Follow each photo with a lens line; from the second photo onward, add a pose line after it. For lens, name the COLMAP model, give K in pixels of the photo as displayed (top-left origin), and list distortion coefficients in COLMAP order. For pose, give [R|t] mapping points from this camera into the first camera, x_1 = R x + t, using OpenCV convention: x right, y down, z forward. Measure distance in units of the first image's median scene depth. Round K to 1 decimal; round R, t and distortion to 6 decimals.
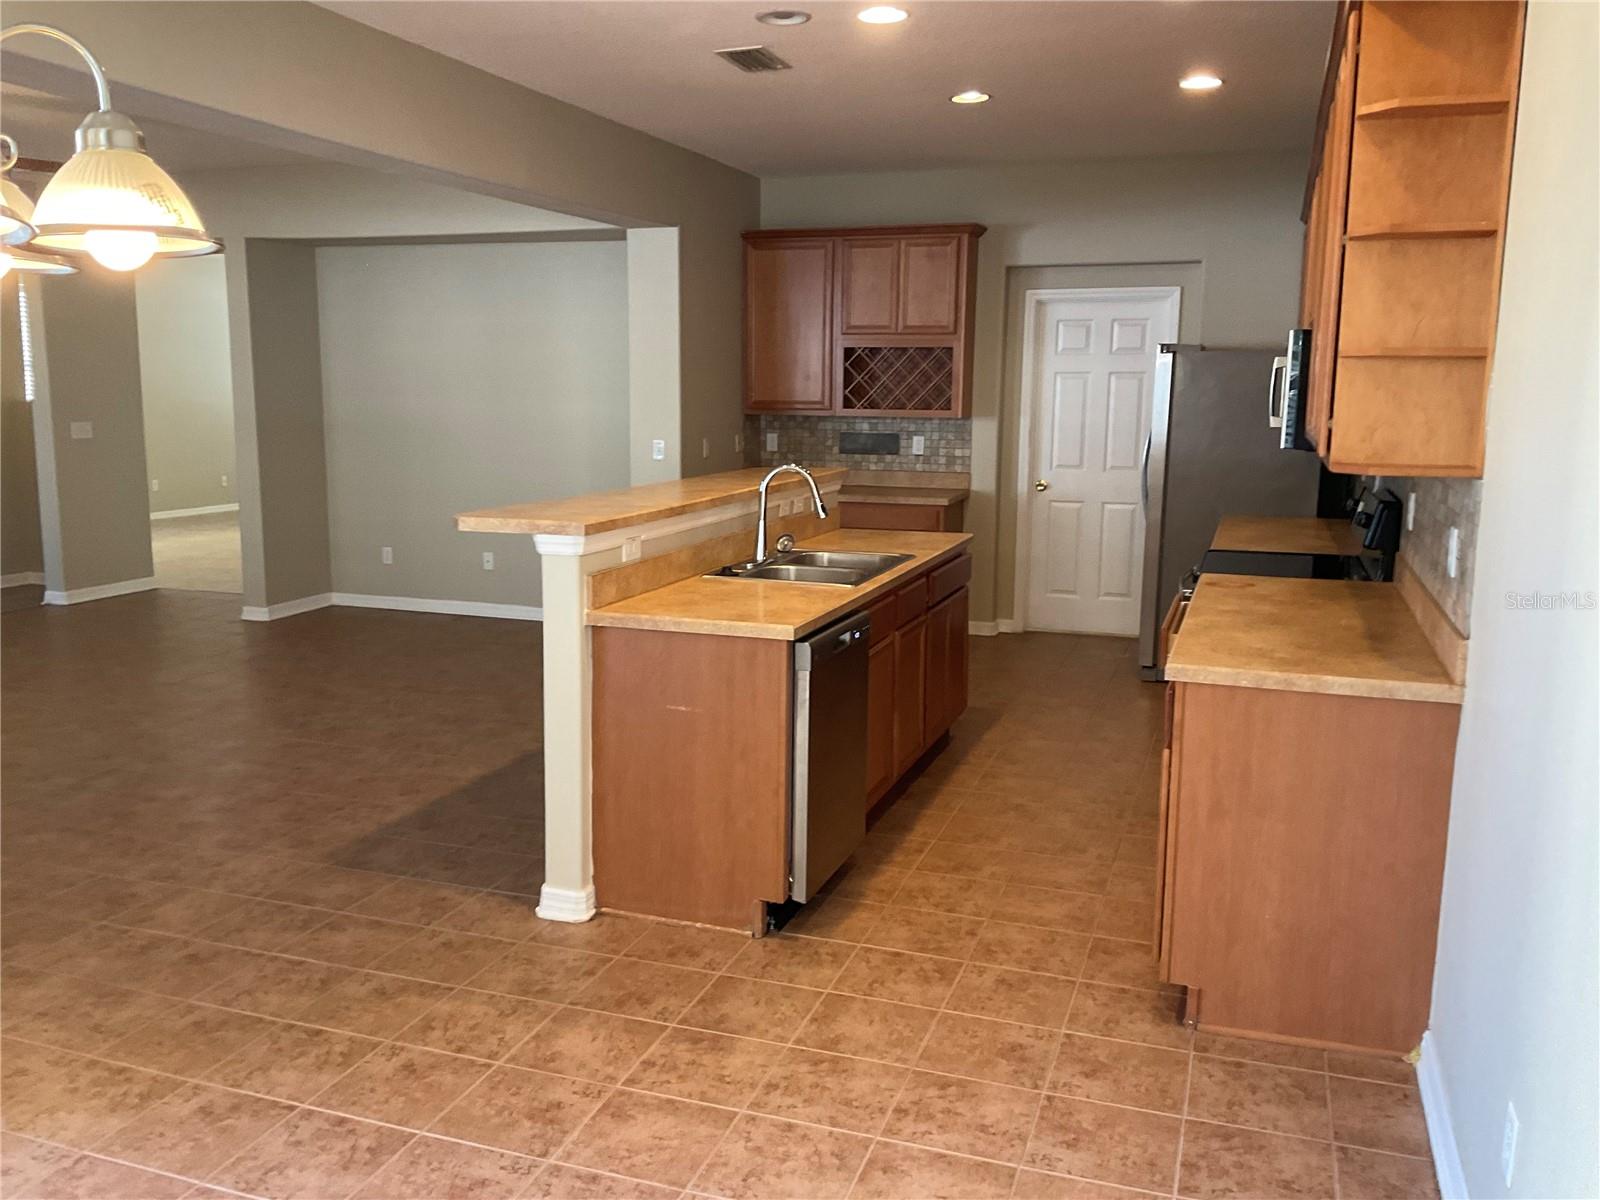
lens RADIAL K [[1306.6, 0, 801.5], [0, 1306.6, 599.1], [0, 0, 1]] dist [0.064703, -0.137366]
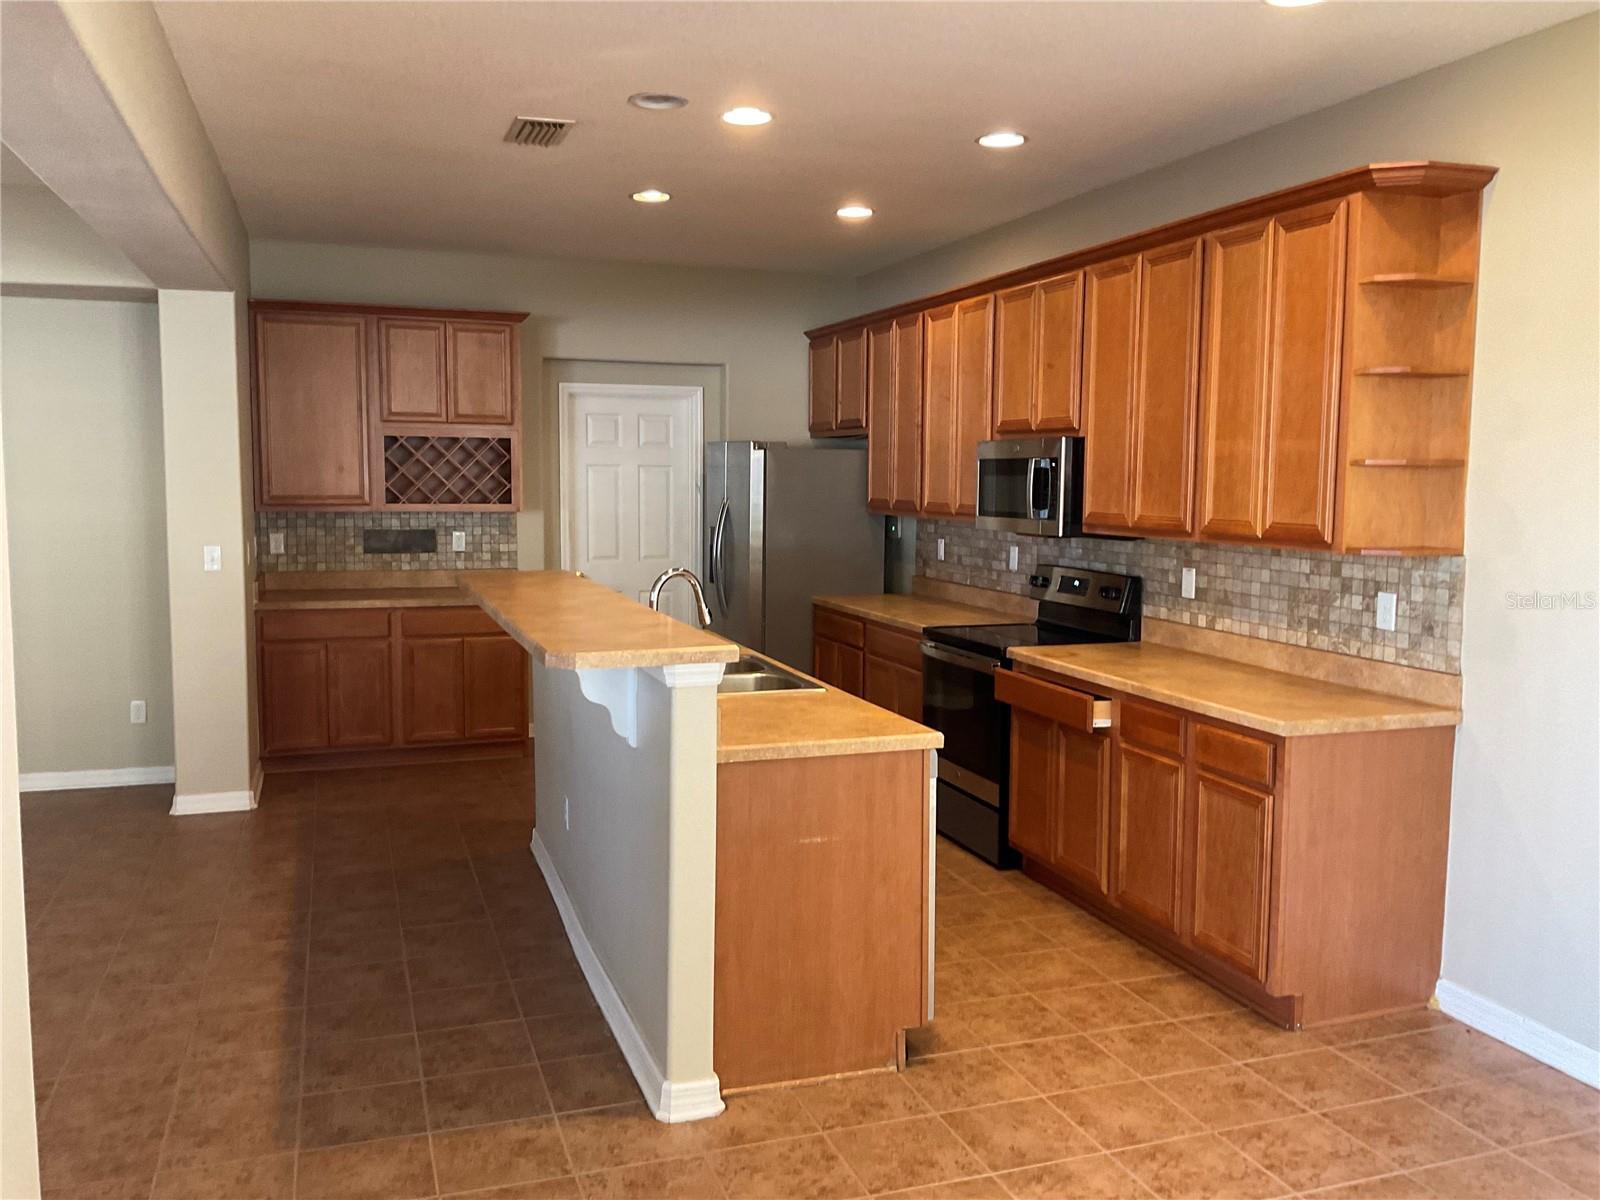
lens RADIAL K [[1306.6, 0, 796.8], [0, 1306.6, 599.2], [0, 0, 1]] dist [0.064703, -0.137366]
pose [[0.785998, -0.061571, 0.615156, -0.588613], [0.099744, 0.994622, -0.027893, -0.053489], [-0.610130, 0.083282, 0.787912, 0.246110]]
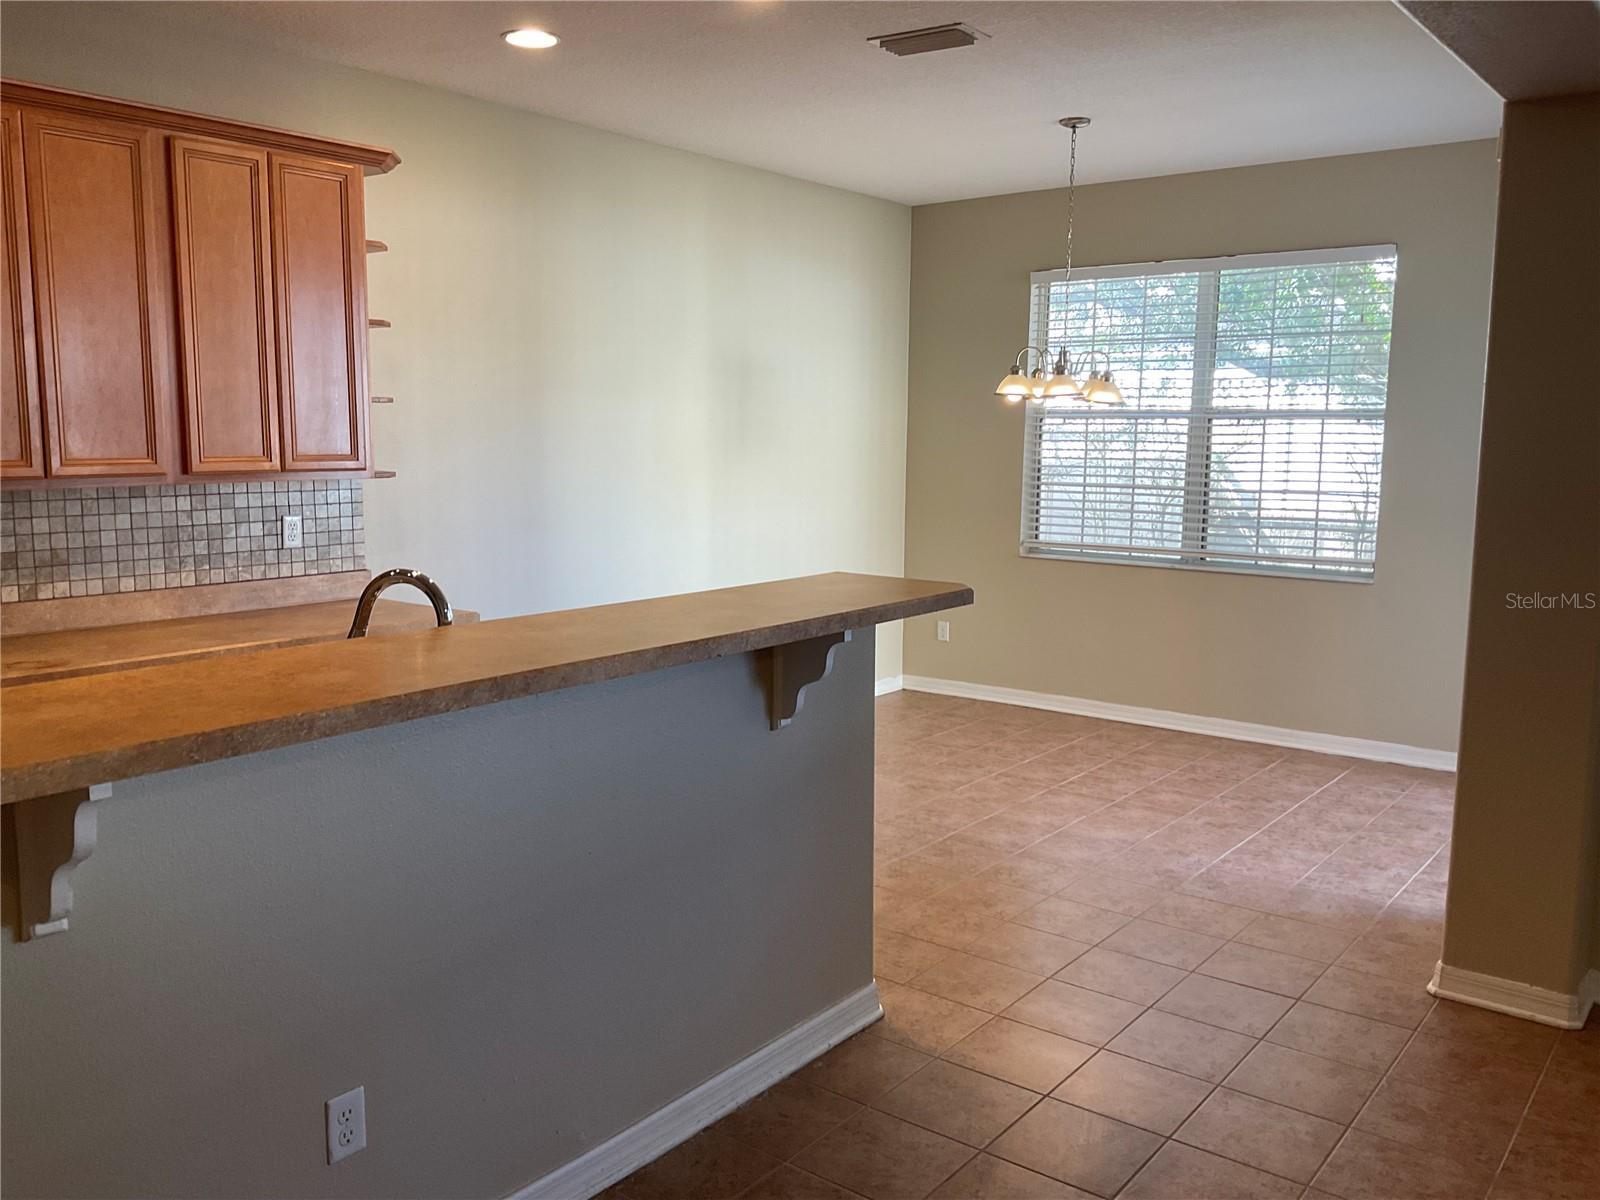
lens RADIAL K [[1306.6, 0, 790.4], [0, 1306.6, 598.2], [0, 0, 1]] dist [0.064703, -0.137366]
pose [[-0.949728, -0.057156, 0.307816, -0.374015], [0.035213, 0.957455, 0.286427, -0.279071], [-0.311091, 0.282867, -0.907308, 1.661164]]
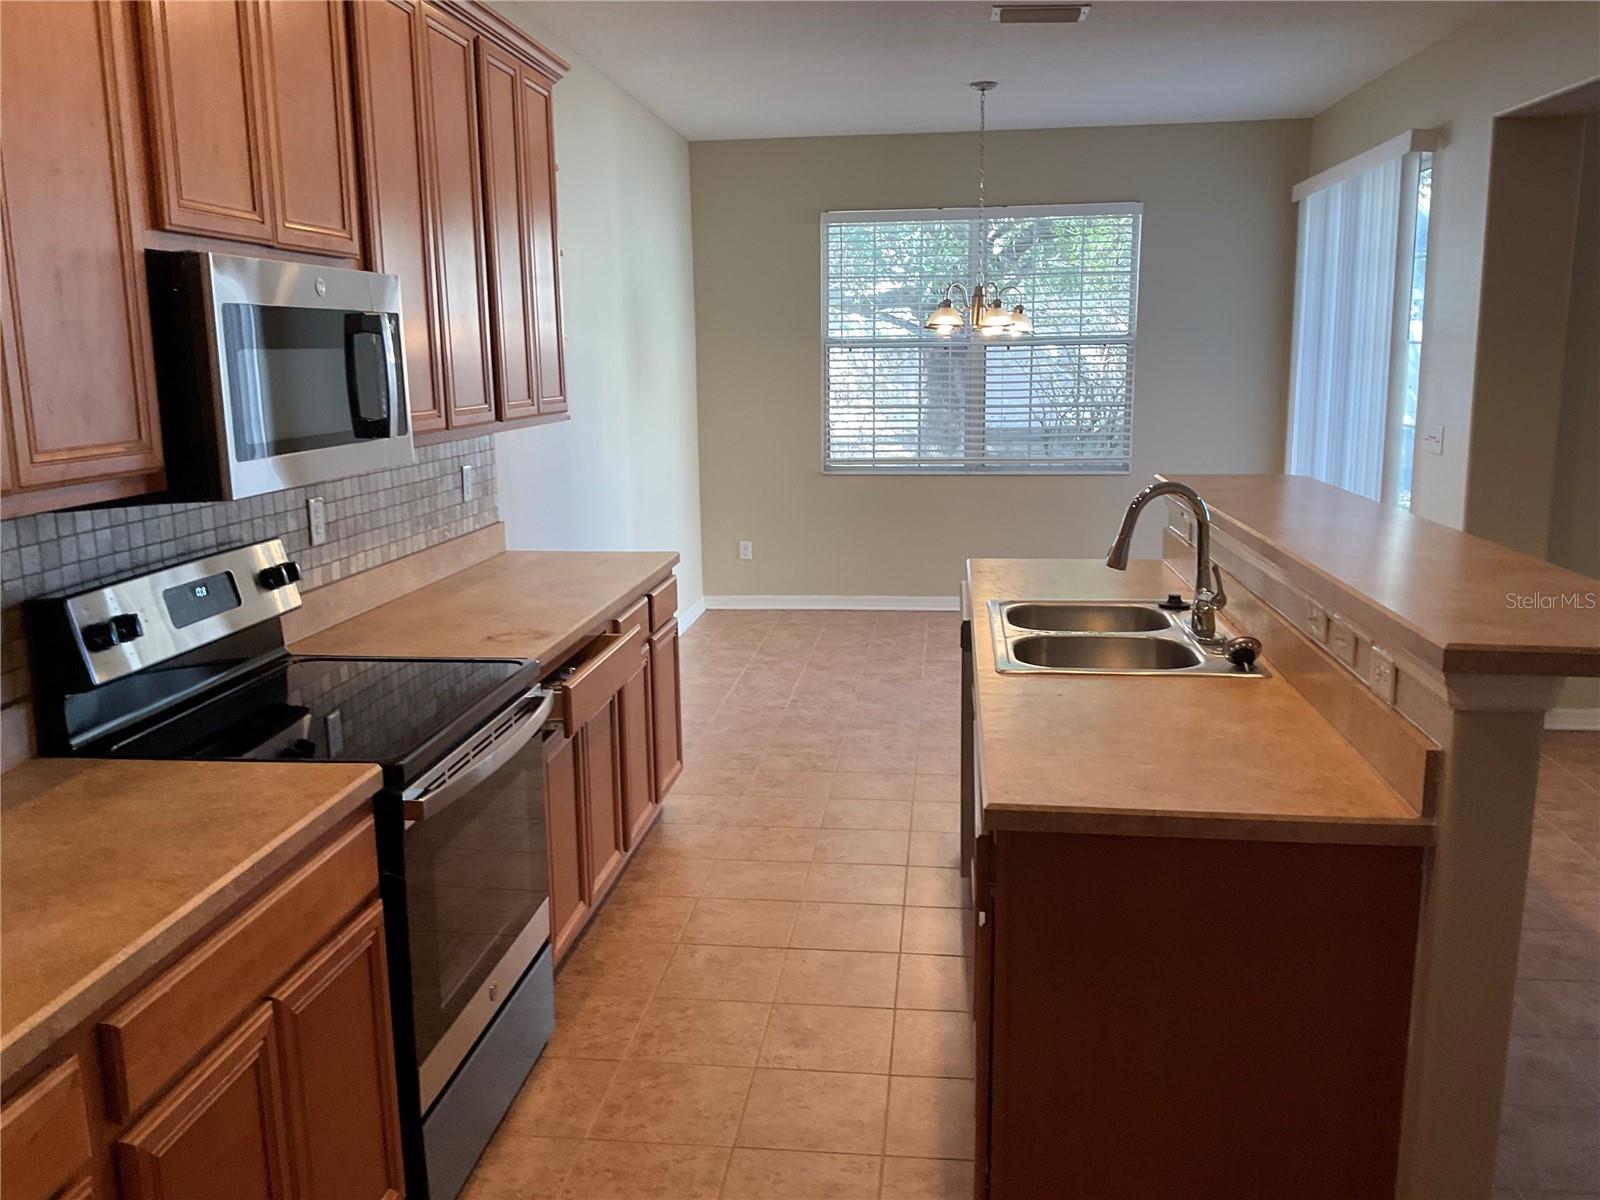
lens RADIAL K [[1306.6, 0, 794.2], [0, 1306.6, 598.7], [0, 0, 1]] dist [0.064703, -0.137366]
pose [[-0.975350, 0.045392, -0.215943, 0.353177], [-0.030500, 0.941488, 0.335662, -0.293015], [0.218544, 0.333975, -0.916897, 1.780621]]
